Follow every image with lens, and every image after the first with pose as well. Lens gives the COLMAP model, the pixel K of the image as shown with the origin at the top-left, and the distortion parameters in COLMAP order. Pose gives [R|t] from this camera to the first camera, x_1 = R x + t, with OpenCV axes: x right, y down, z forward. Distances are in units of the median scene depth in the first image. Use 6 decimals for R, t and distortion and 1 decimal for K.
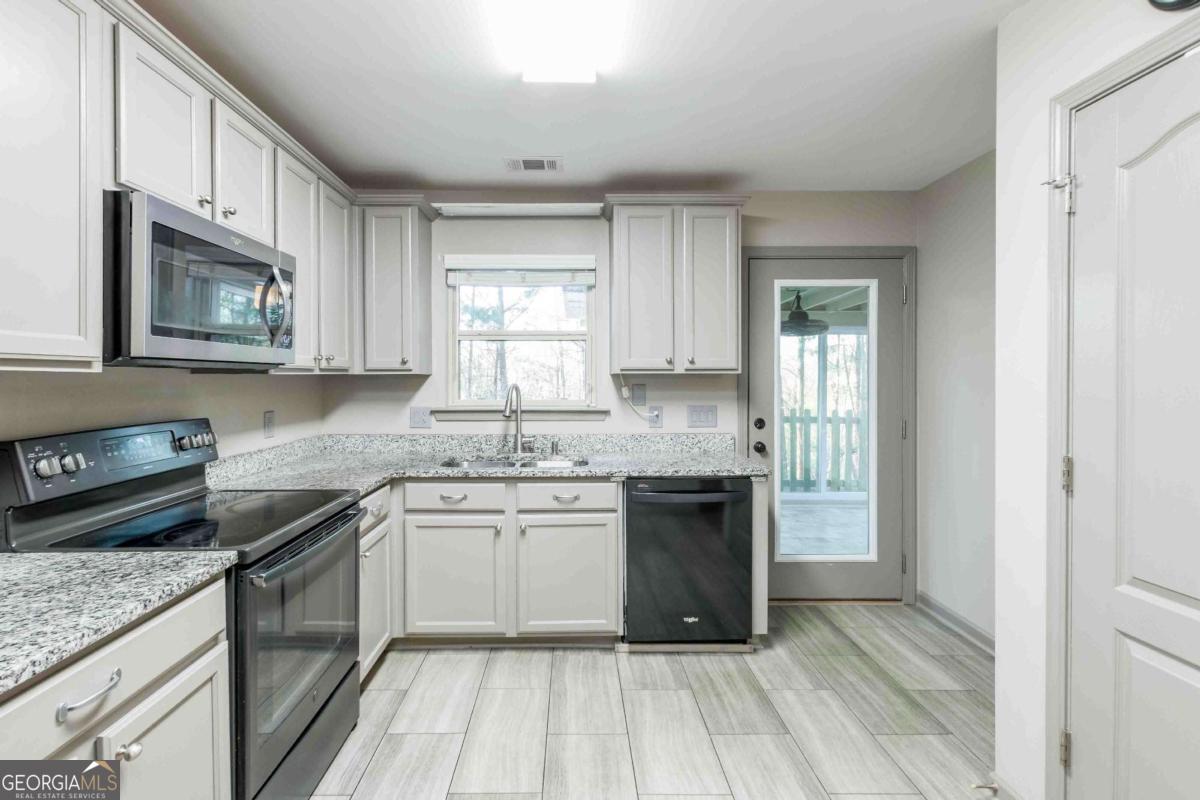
lens RADIAL K [[570.9, 0, 574.7], [0, 570.9, 383.7], [0, 0, 1]] dist [0.001538, -0.000121]
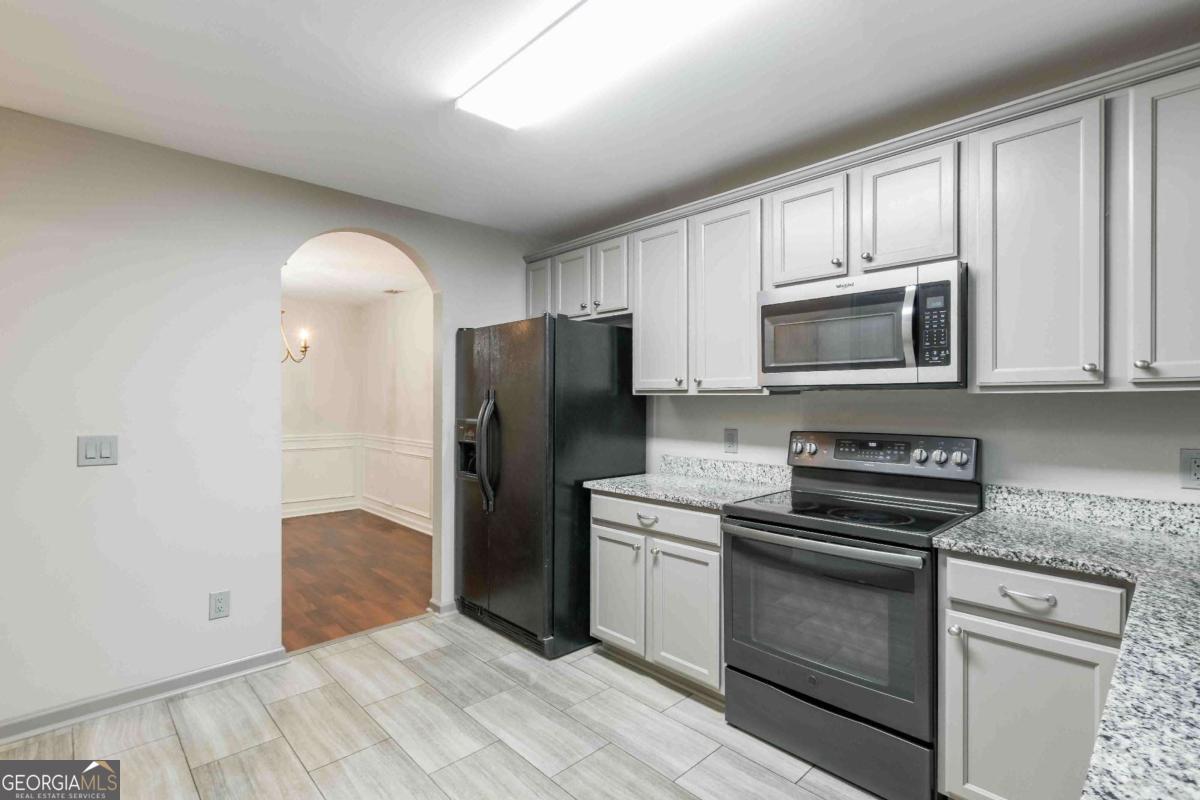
lens RADIAL K [[556.2, 0, 580.1], [0, 556.2, 405.1], [0, 0, 1]] dist [0.001493, -0.000146]
pose [[-0.745282, 0.002747, -0.666743, 0.402766], [-0.008148, 0.999879, 0.013227, -0.002900], [0.666699, 0.015290, -0.745170, 0.988981]]
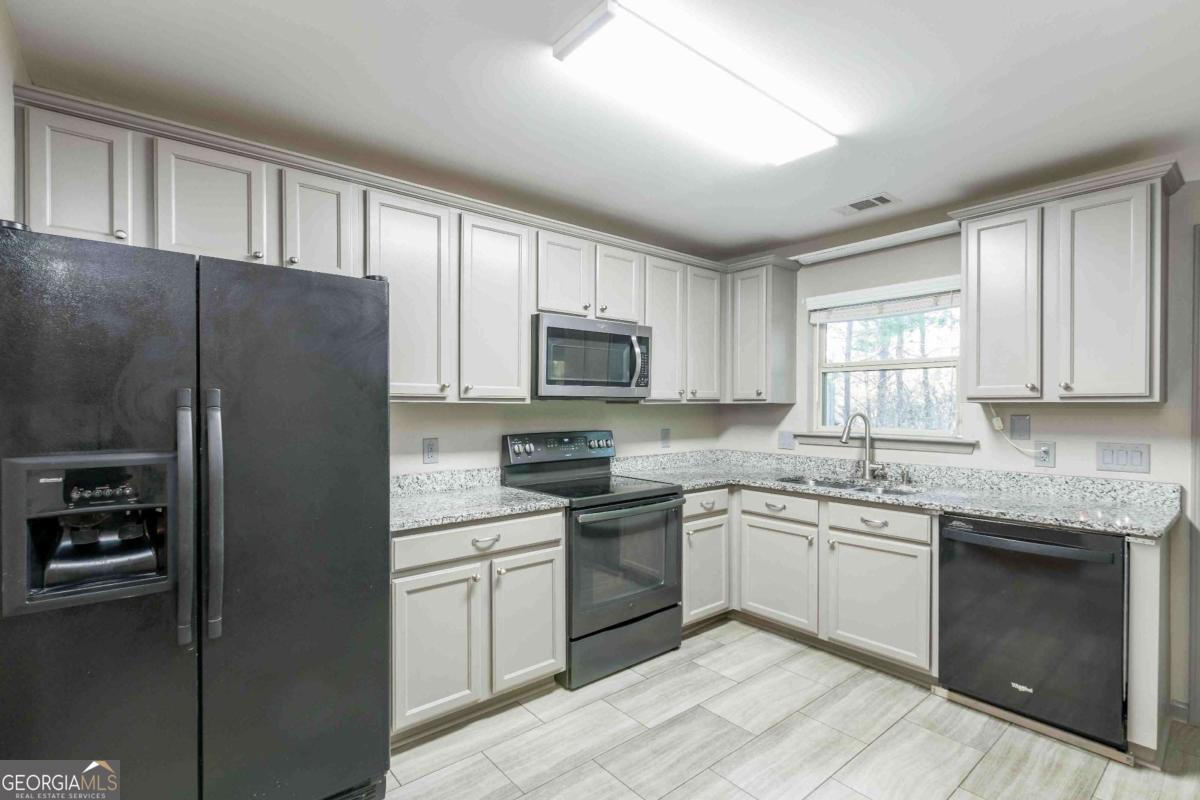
lens RADIAL K [[556.2, 0, 580.1], [0, 556.2, 405.1], [0, 0, 1]] dist [0.001493, -0.000146]
pose [[0.618468, 0.000748, -0.785809, 0.442226], [-0.009758, 0.999930, -0.006728, -0.001428], [0.785749, 0.011829, 0.618432, -0.047980]]
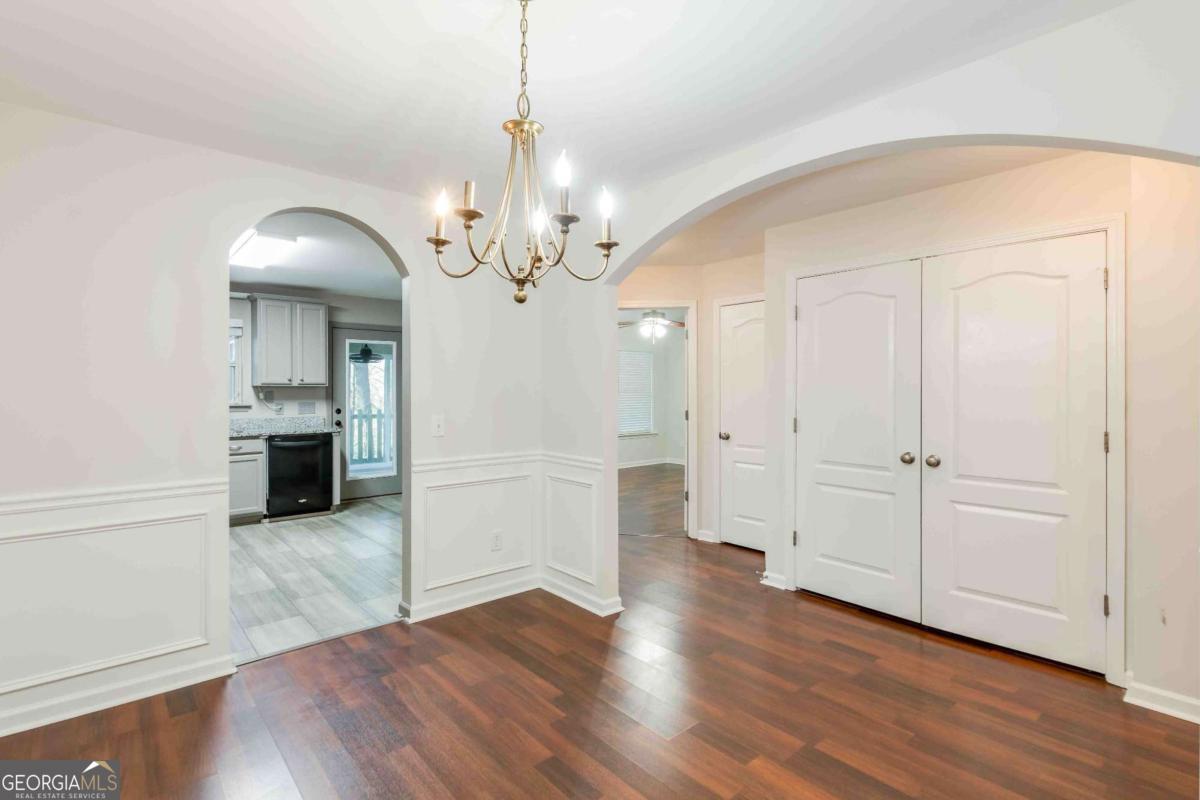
lens RADIAL K [[559.3, 0, 583.6], [0, 559.3, 387.7], [0, 0, 1]] dist [0.000662, -0.000047]
pose [[0.766561, 0.001745, 0.642169, -0.330422], [0.004857, 0.999952, -0.008516, 0.011079], [-0.642153, 0.009647, 0.766516, -1.267565]]
